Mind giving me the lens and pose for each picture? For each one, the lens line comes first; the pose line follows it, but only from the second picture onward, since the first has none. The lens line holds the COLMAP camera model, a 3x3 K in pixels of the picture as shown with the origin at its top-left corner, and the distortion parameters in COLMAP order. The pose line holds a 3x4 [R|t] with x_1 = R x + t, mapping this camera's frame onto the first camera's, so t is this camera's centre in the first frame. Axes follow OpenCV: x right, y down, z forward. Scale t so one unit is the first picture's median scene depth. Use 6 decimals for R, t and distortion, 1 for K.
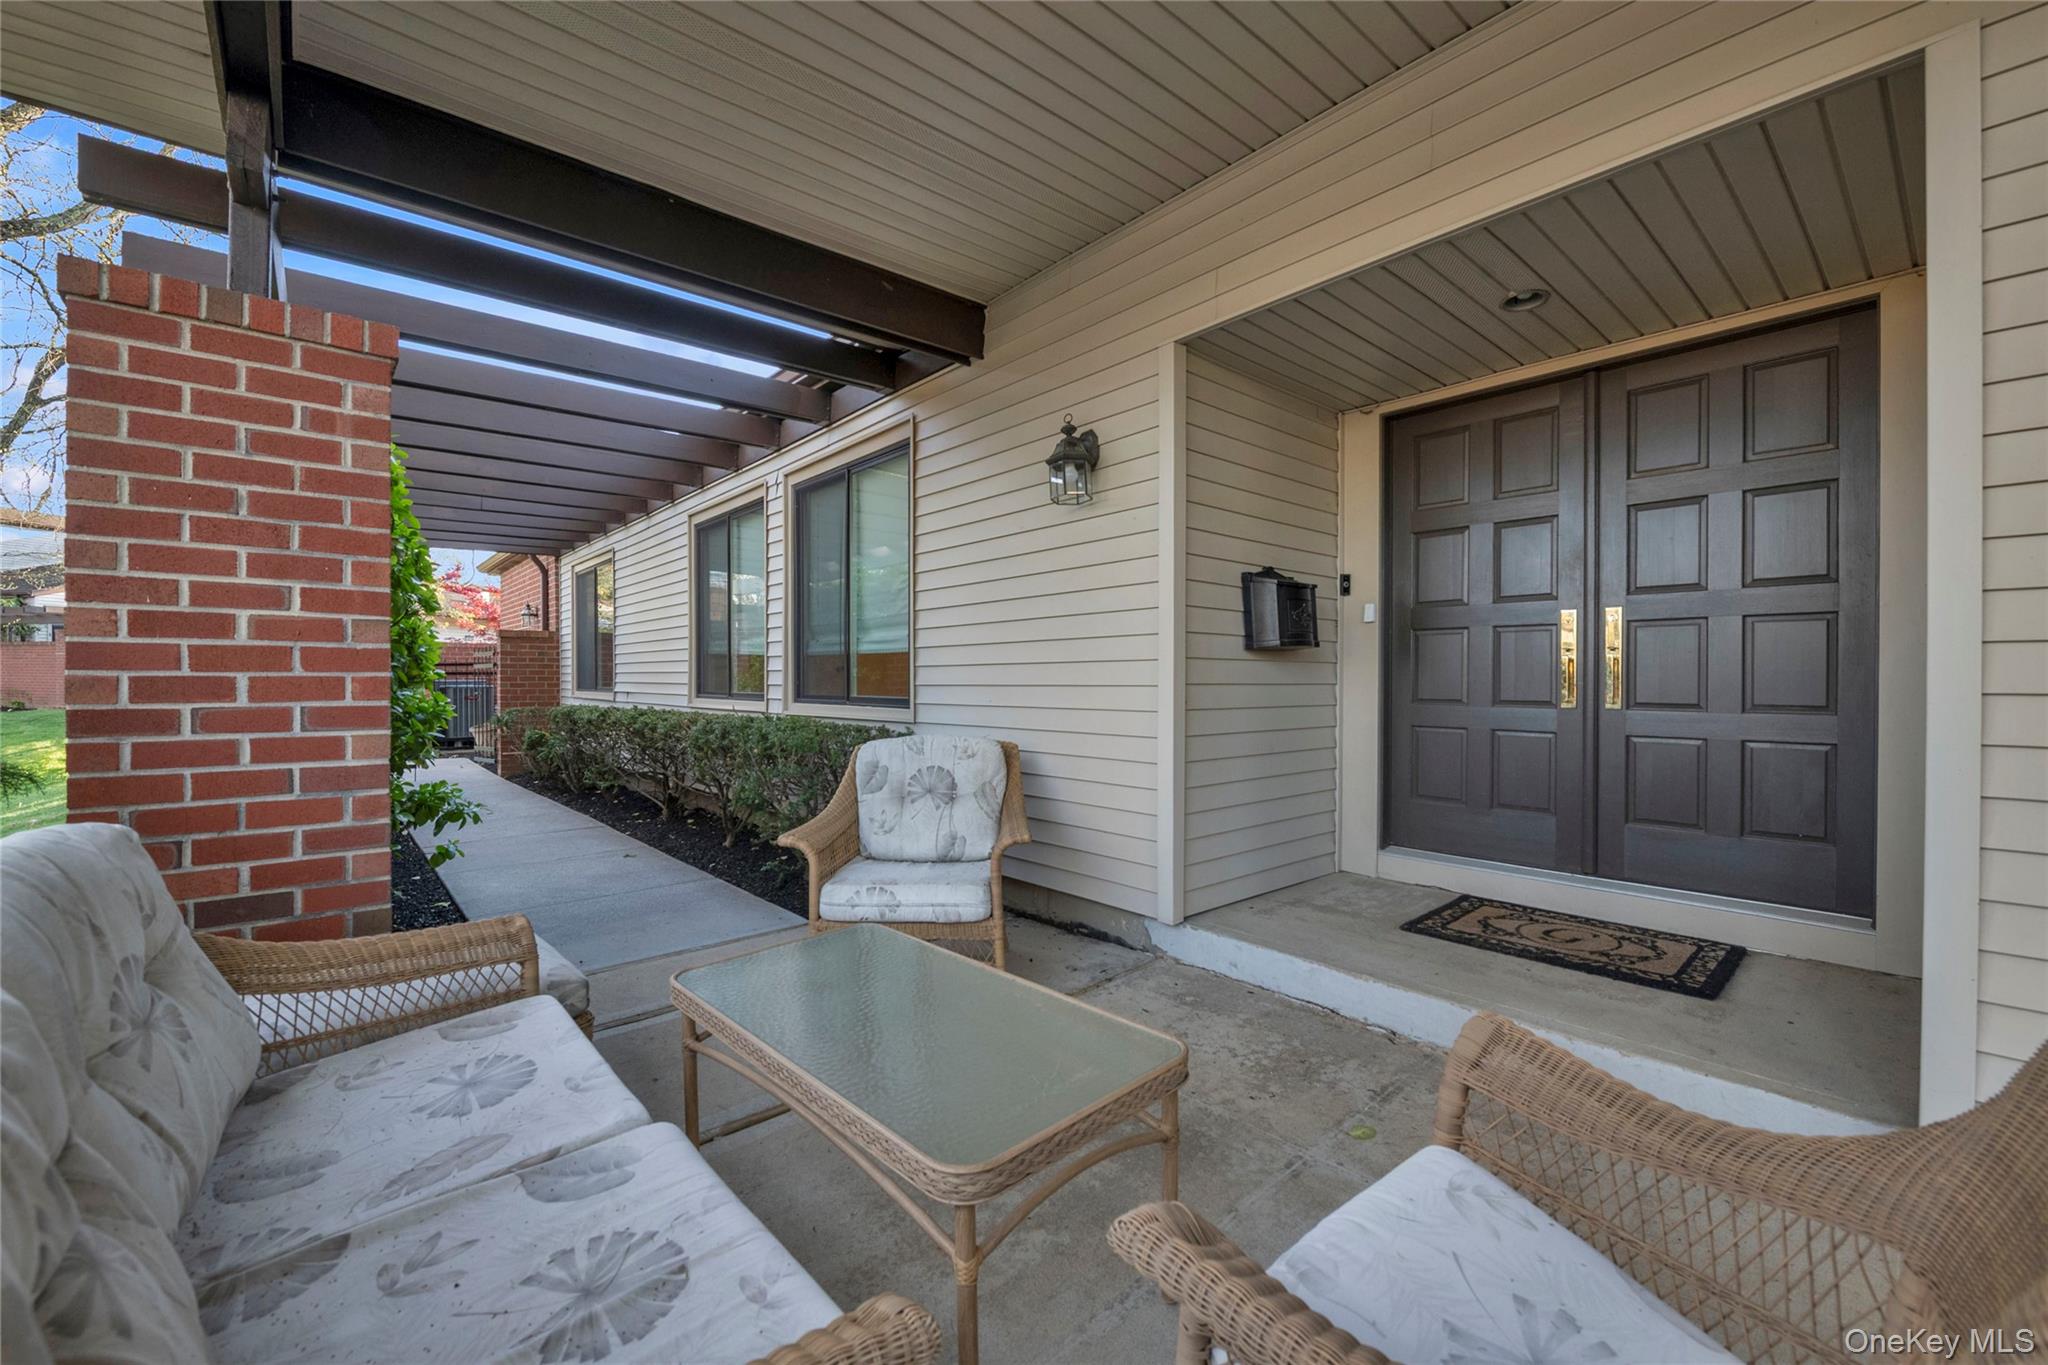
lens RADIAL K [[837.8, 0, 1024.0], [0, 837.8, 682.5], [0, 0, 1]] dist [-0.002578, -0.000415]
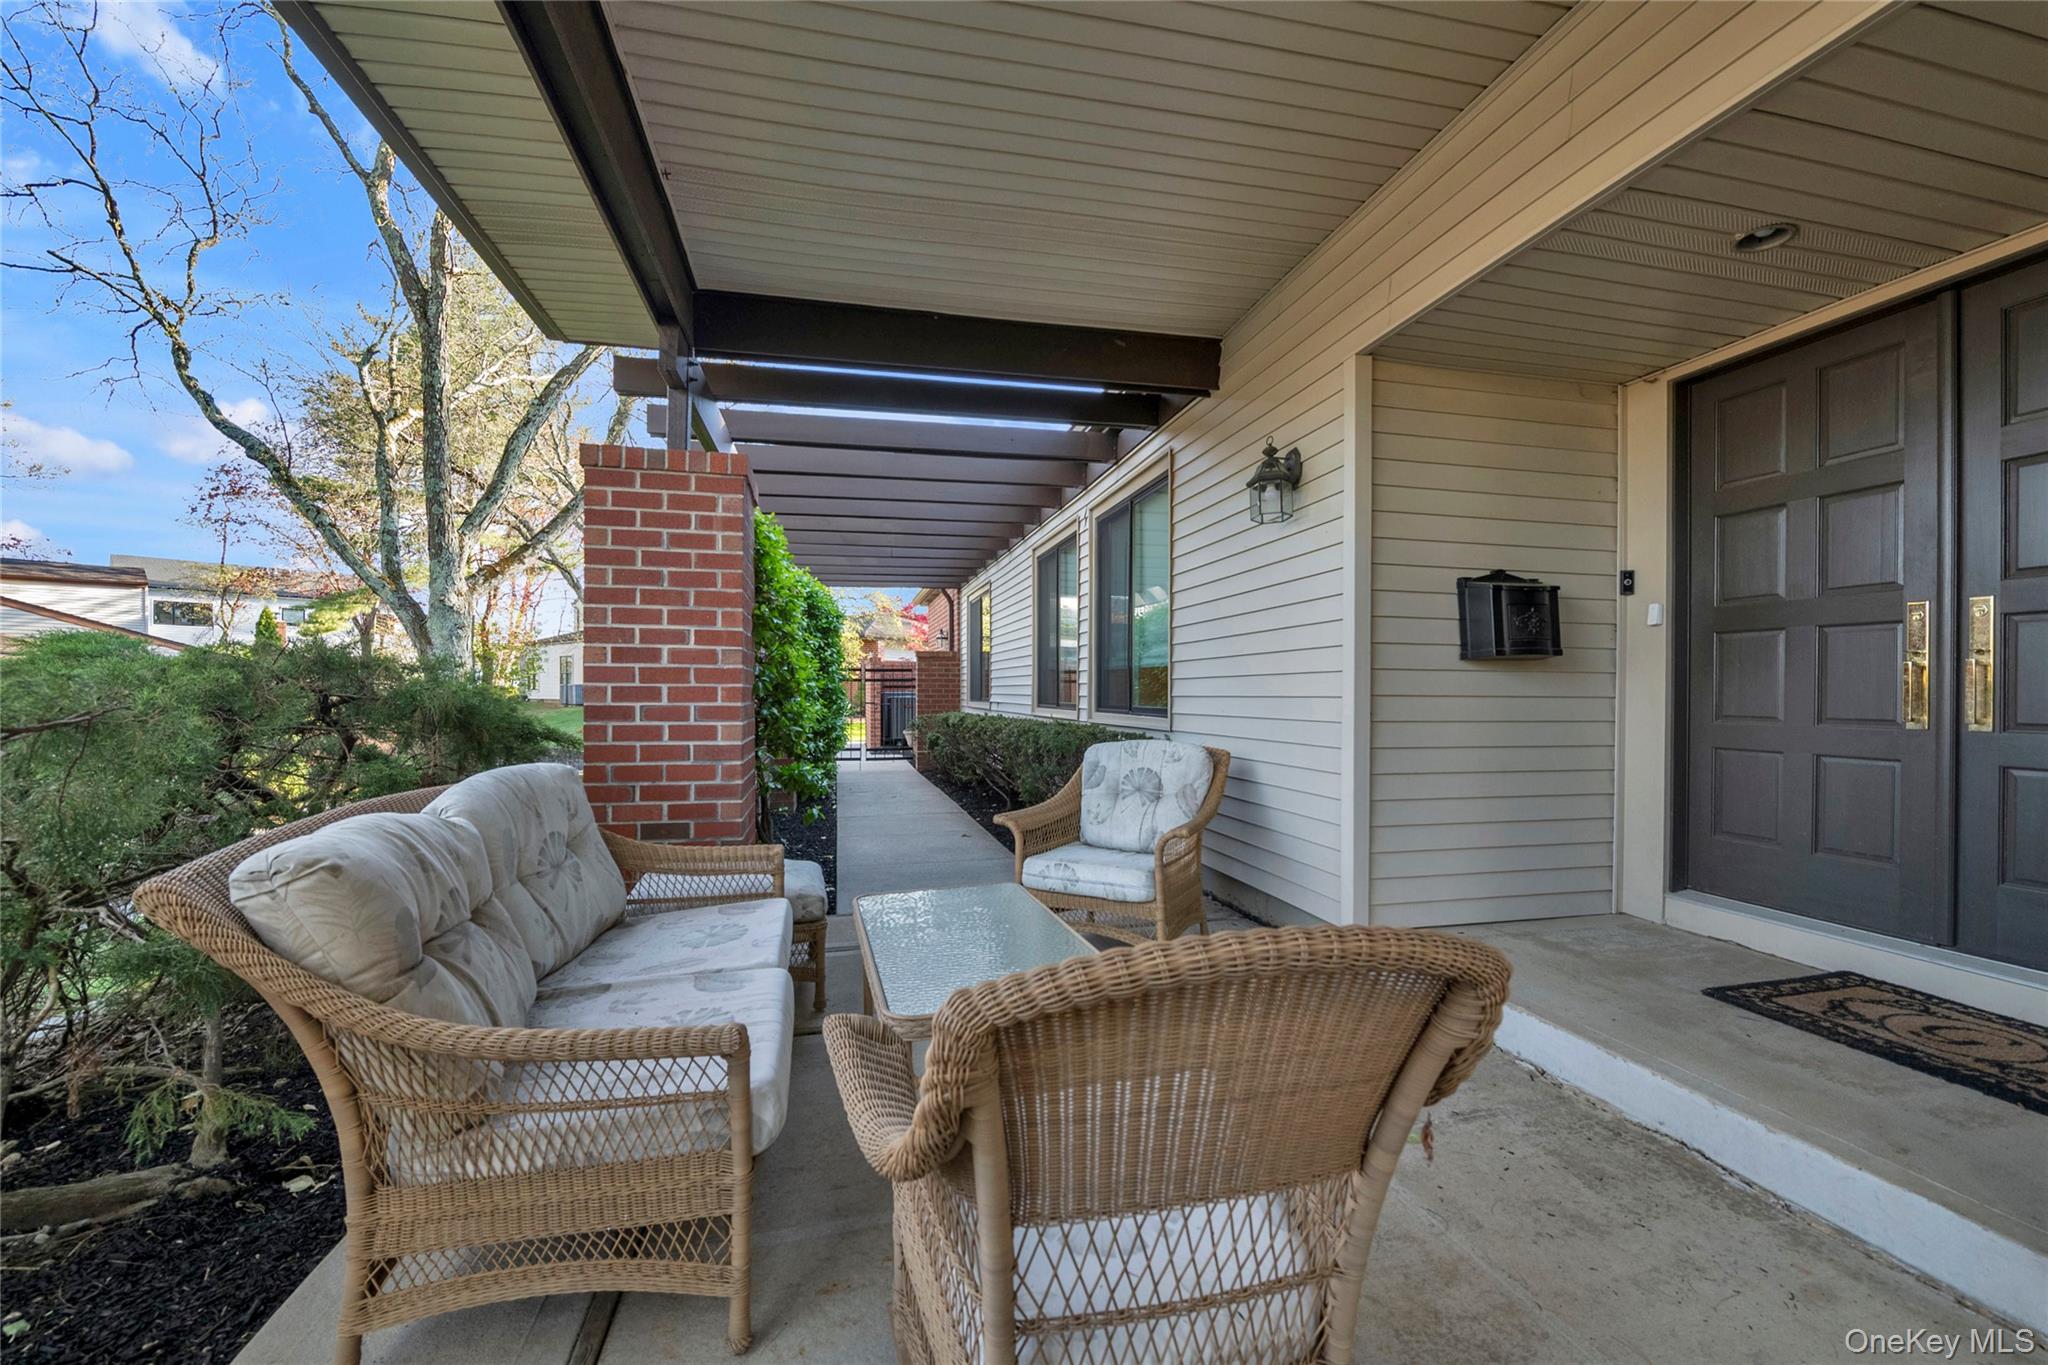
lens RADIAL K [[852.1, 0, 1028.1], [0, 852.1, 691.7], [0, 0, 1]] dist [0.030072, -0.017440]
pose [[0.882628, 0.003209, -0.470060, 0.294071], [-0.006166, 0.999970, -0.004751, 0.004245], [0.470031, 0.007091, 0.882622, -0.082511]]
